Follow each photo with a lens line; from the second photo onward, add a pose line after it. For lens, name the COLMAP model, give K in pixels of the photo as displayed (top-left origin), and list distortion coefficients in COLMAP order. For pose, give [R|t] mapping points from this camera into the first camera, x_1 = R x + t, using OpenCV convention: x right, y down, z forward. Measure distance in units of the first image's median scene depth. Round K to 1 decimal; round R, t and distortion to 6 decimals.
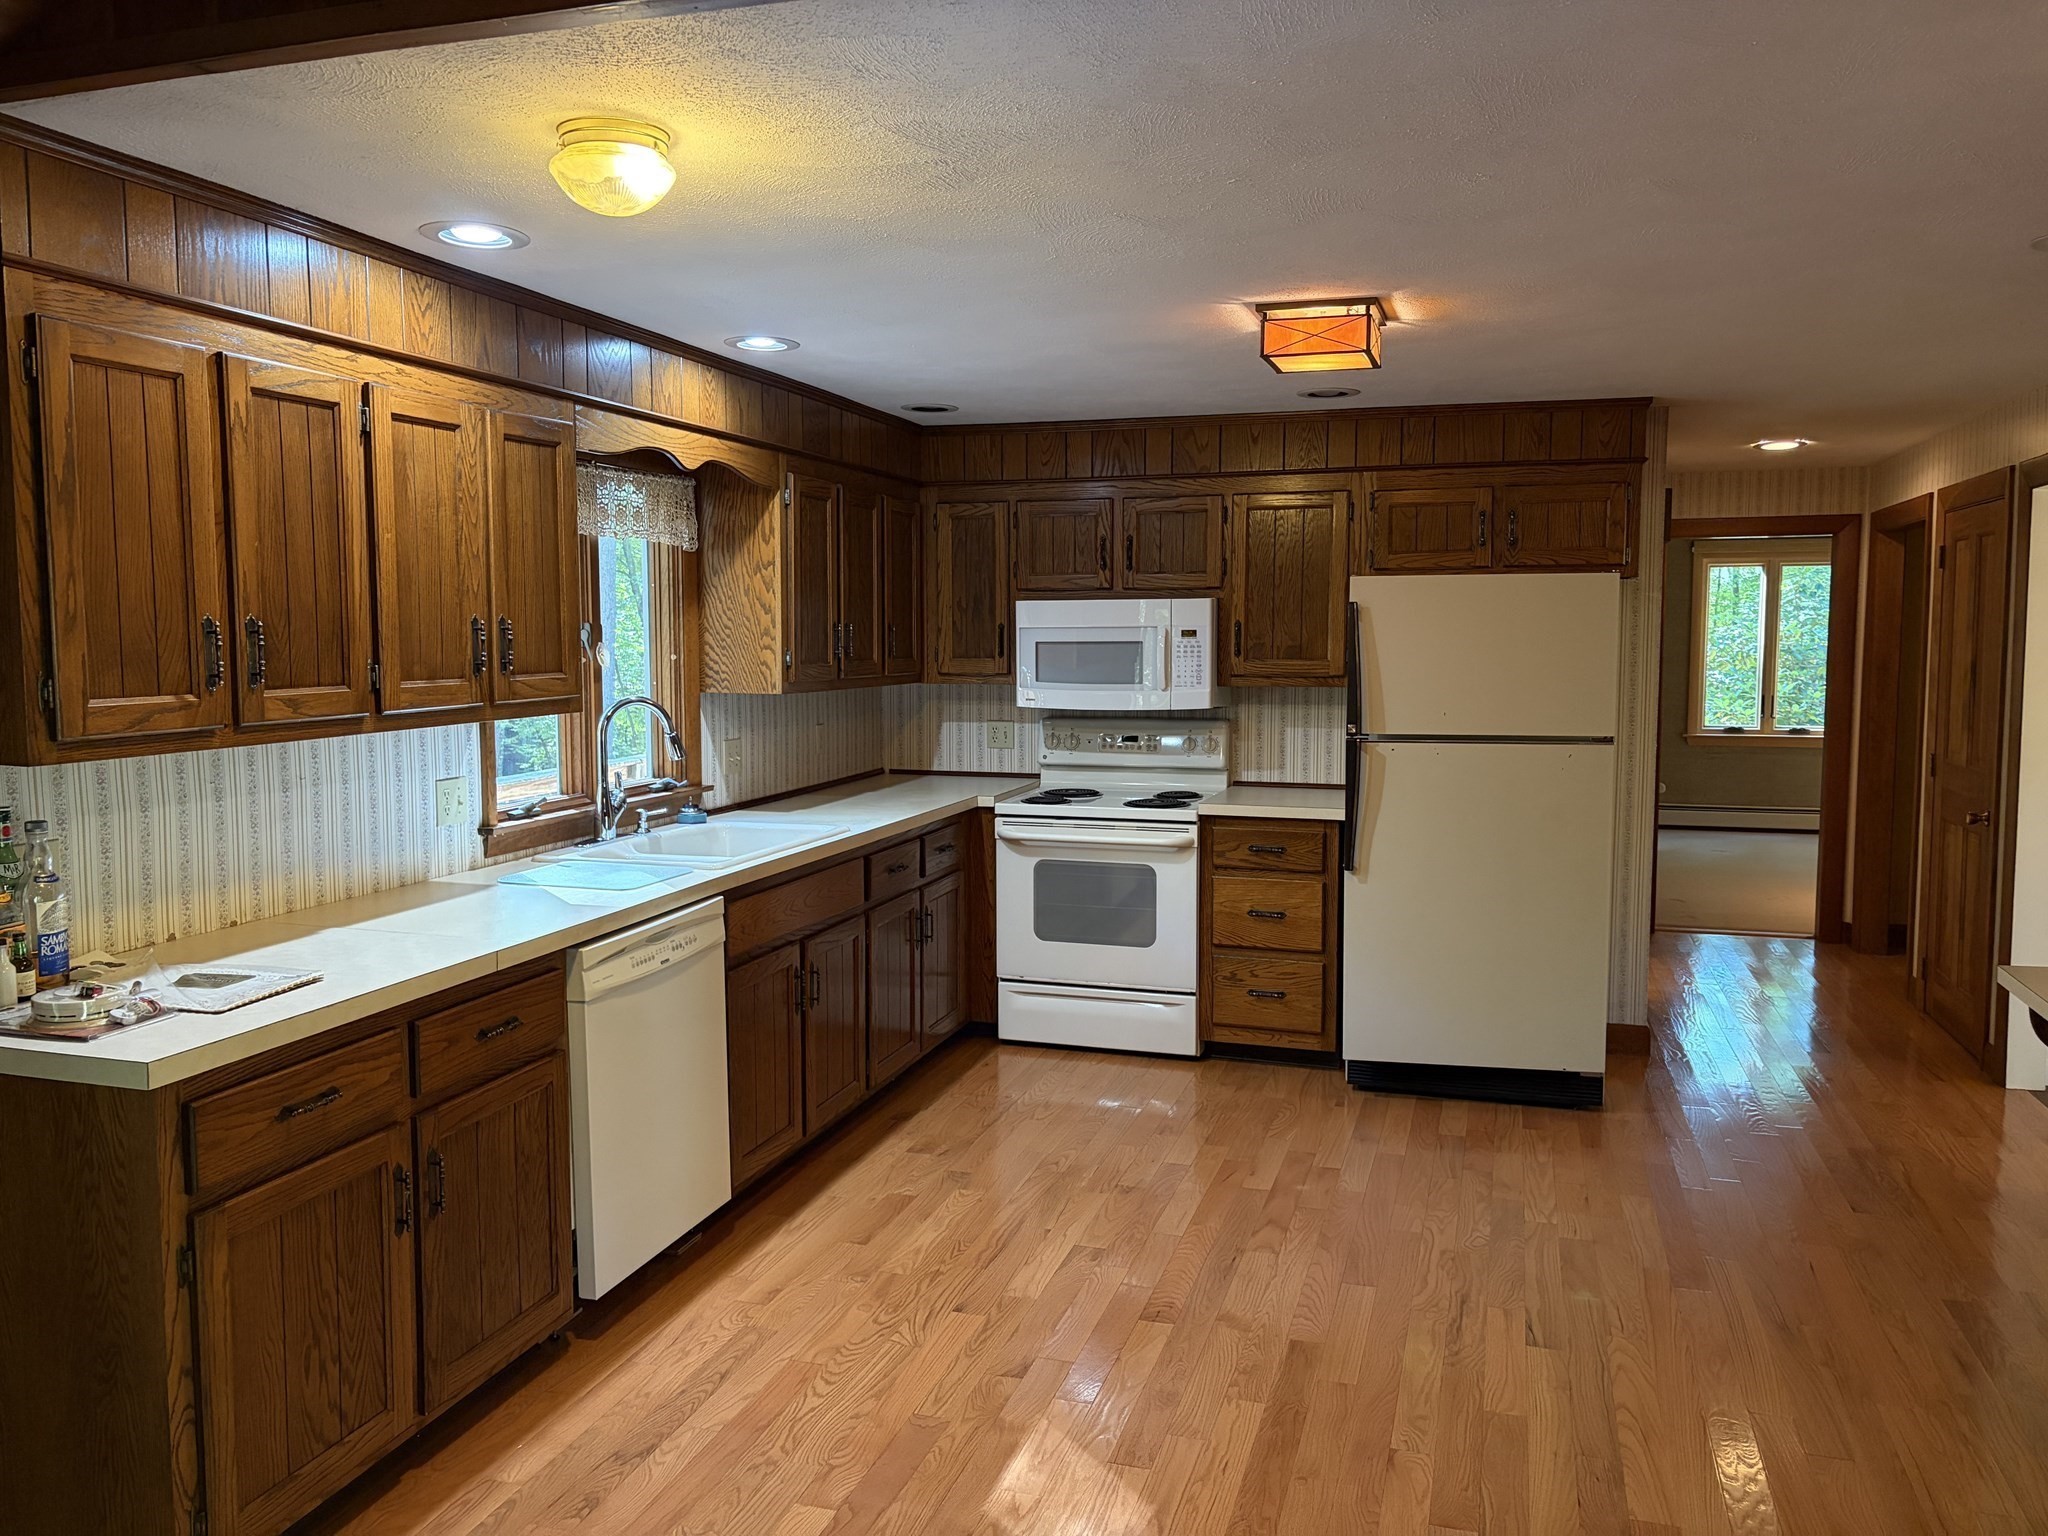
lens RADIAL K [[1535.9, 0, 1024.0], [0, 1535.9, 768.0], [0, 0, 1]] dist [0.012089, 0.001249]
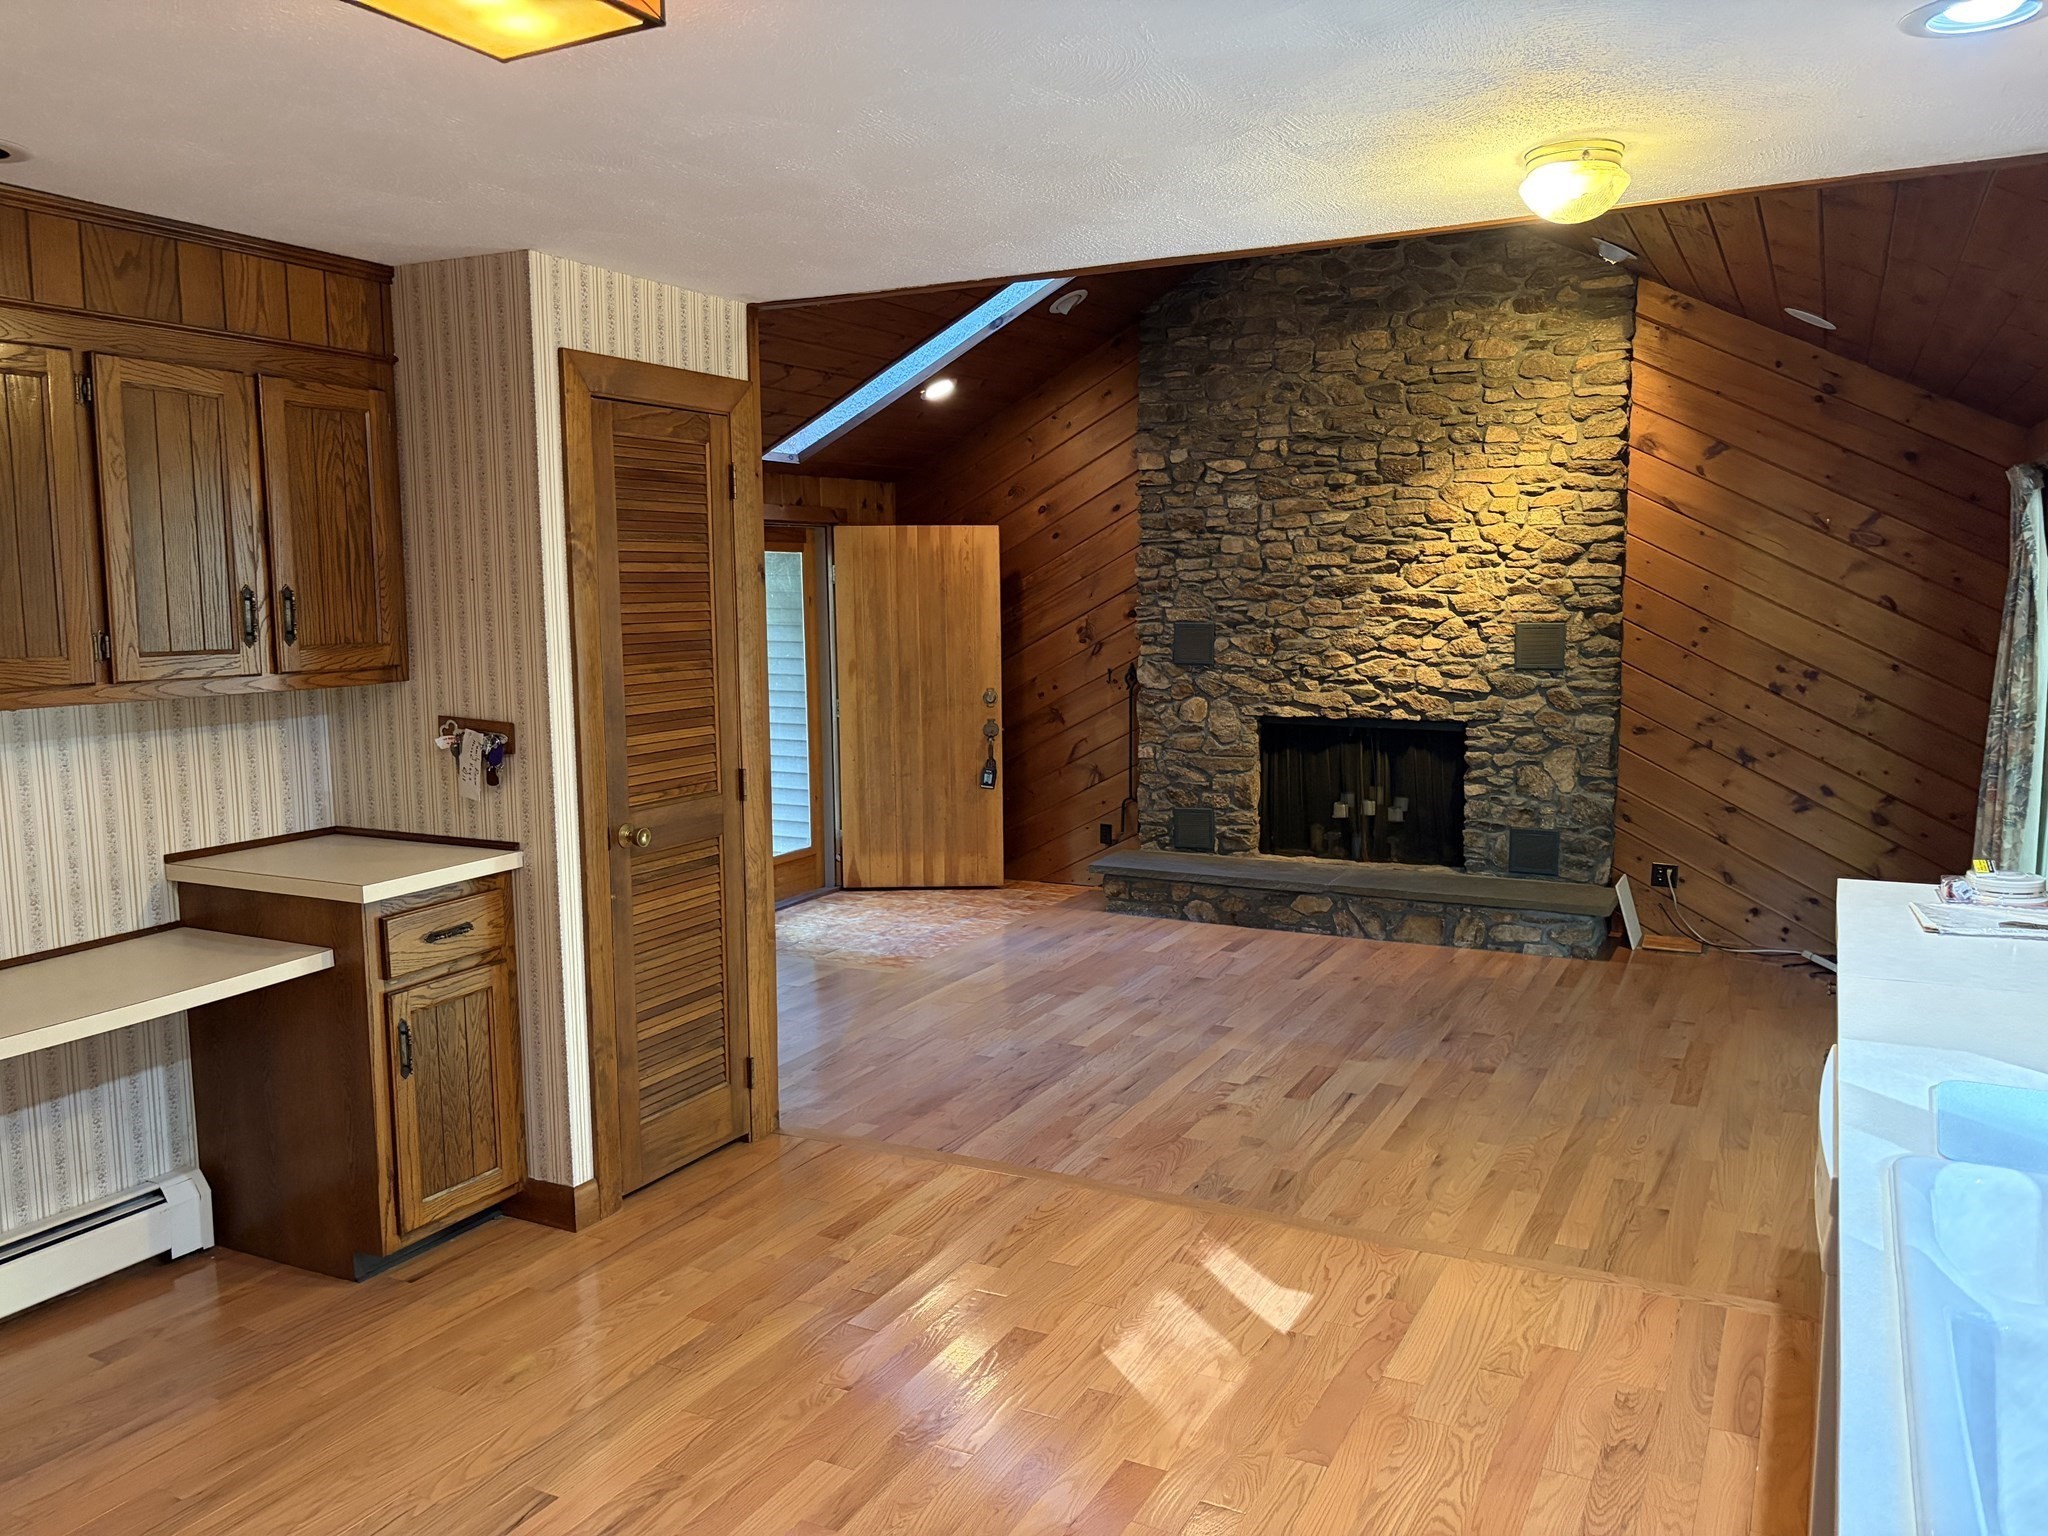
lens RADIAL K [[1535.9, 0, 1024.0], [0, 1535.9, 768.0], [0, 0, 1]] dist [0.012089, 0.001249]
pose [[-0.983660, -0.009682, 0.179776, -0.054484], [0.027790, 0.978420, 0.204750, -0.164031], [-0.177879, 0.206400, -0.962163, 1.790334]]
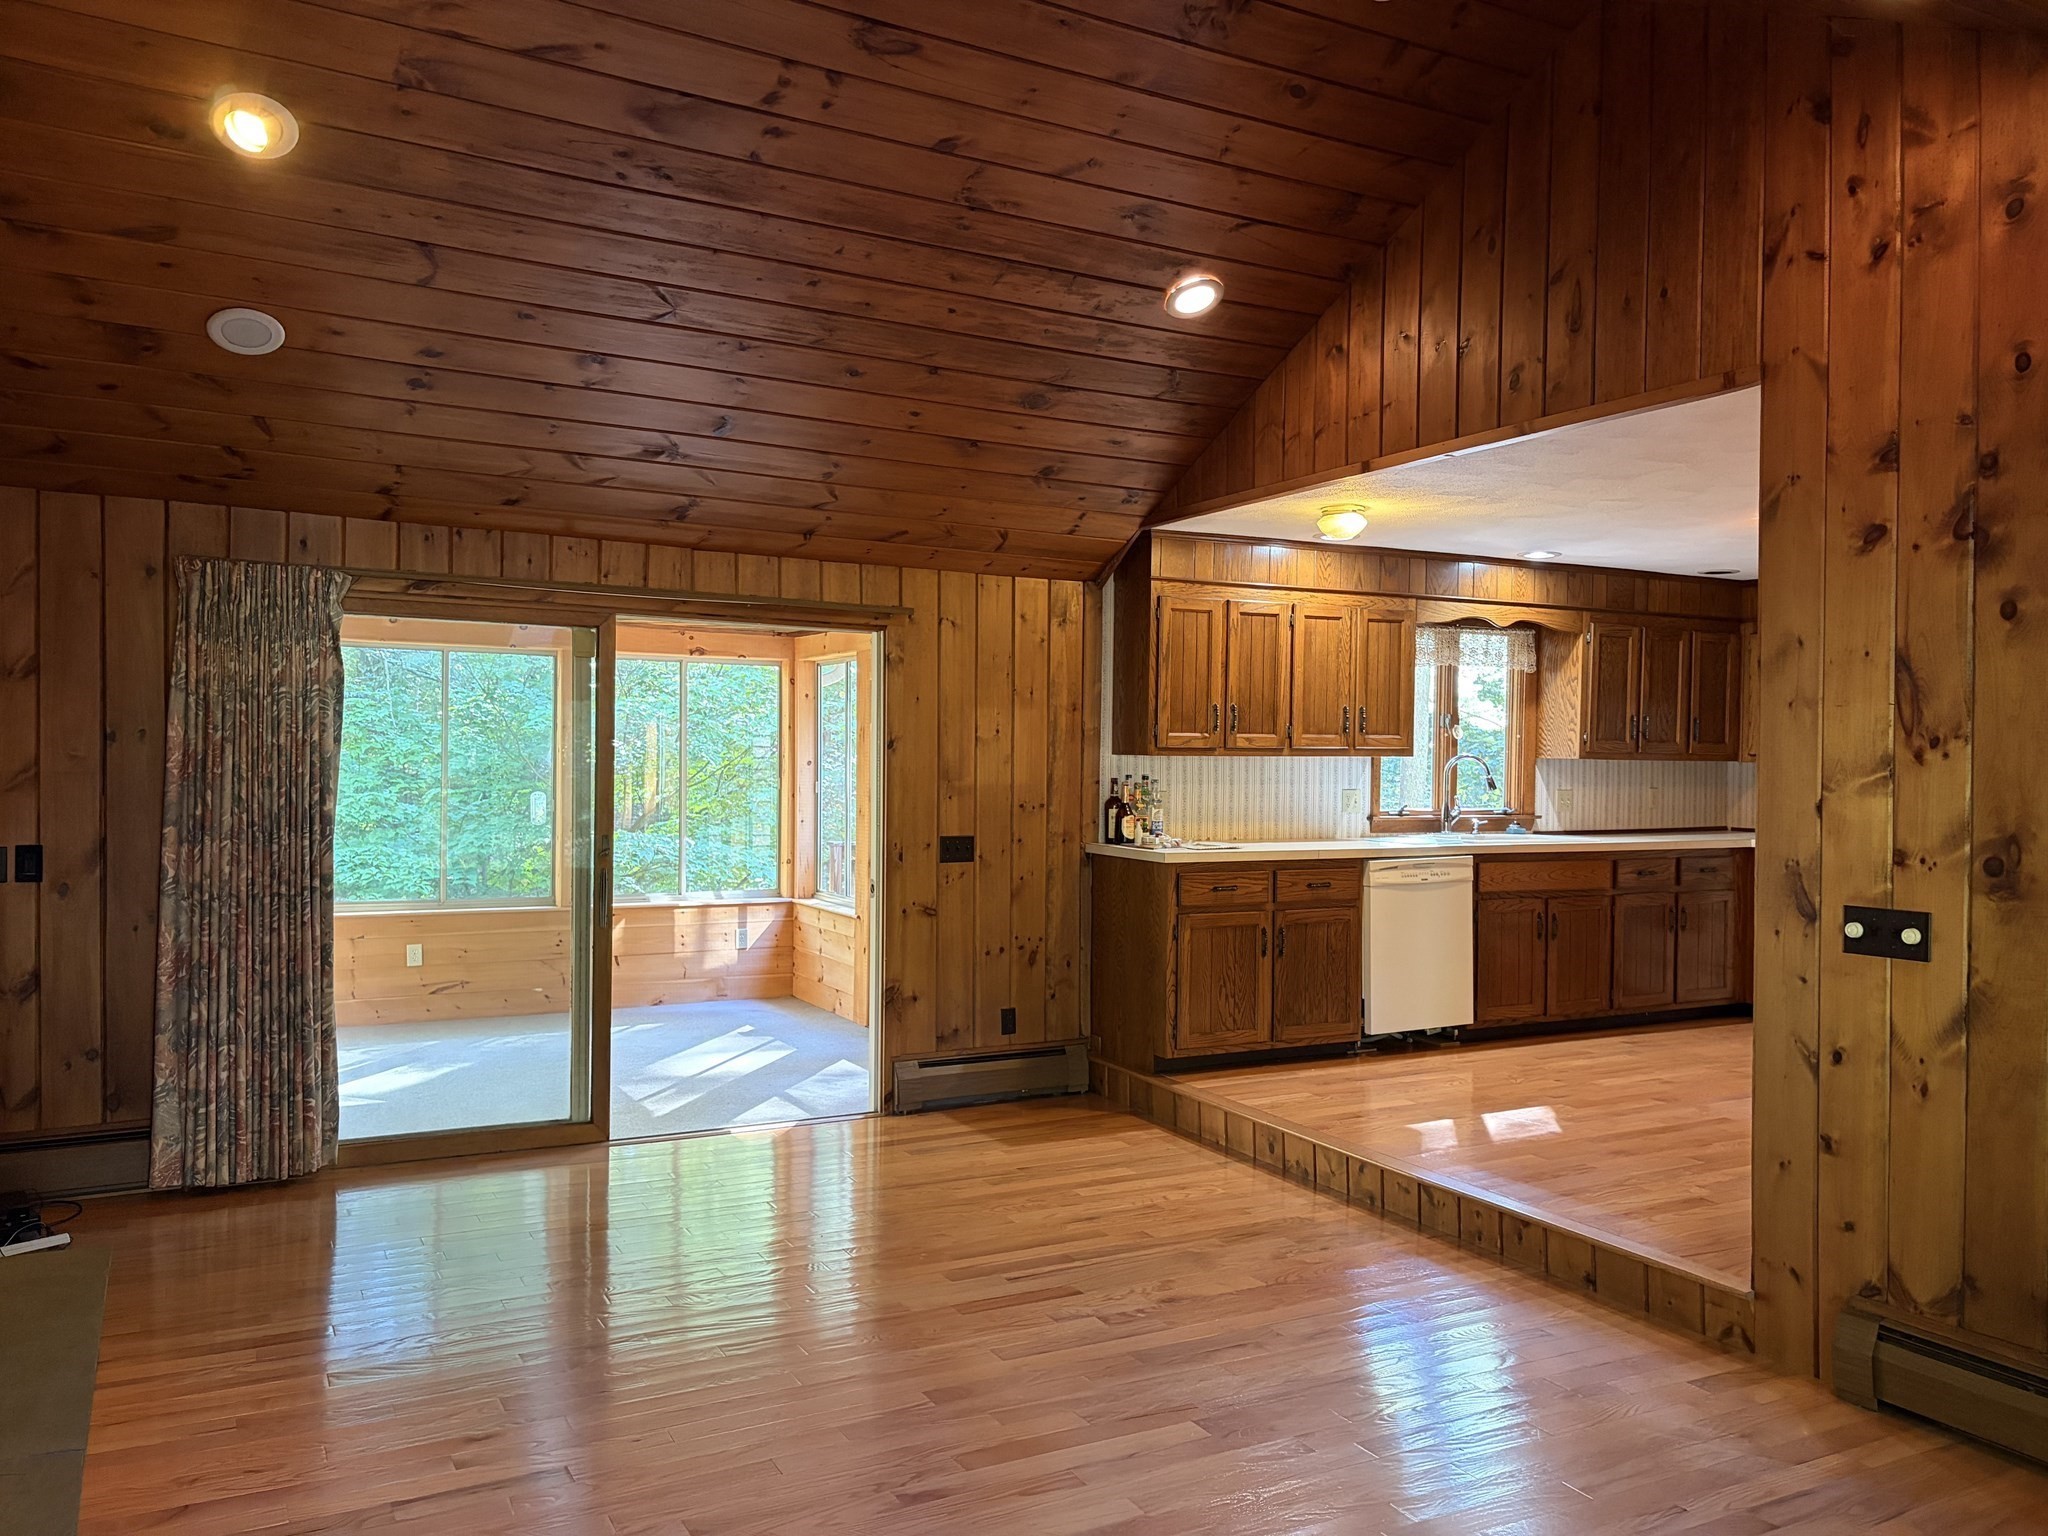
lens RADIAL K [[1535.9, 0, 1024.0], [0, 1535.9, 768.0], [0, 0, 1]] dist [0.012089, 0.001249]
pose [[0.710333, 0.015061, -0.703704, 0.901762], [-0.074764, 0.995729, -0.054158, 0.147909], [0.699883, 0.091082, 0.708426, -0.880275]]
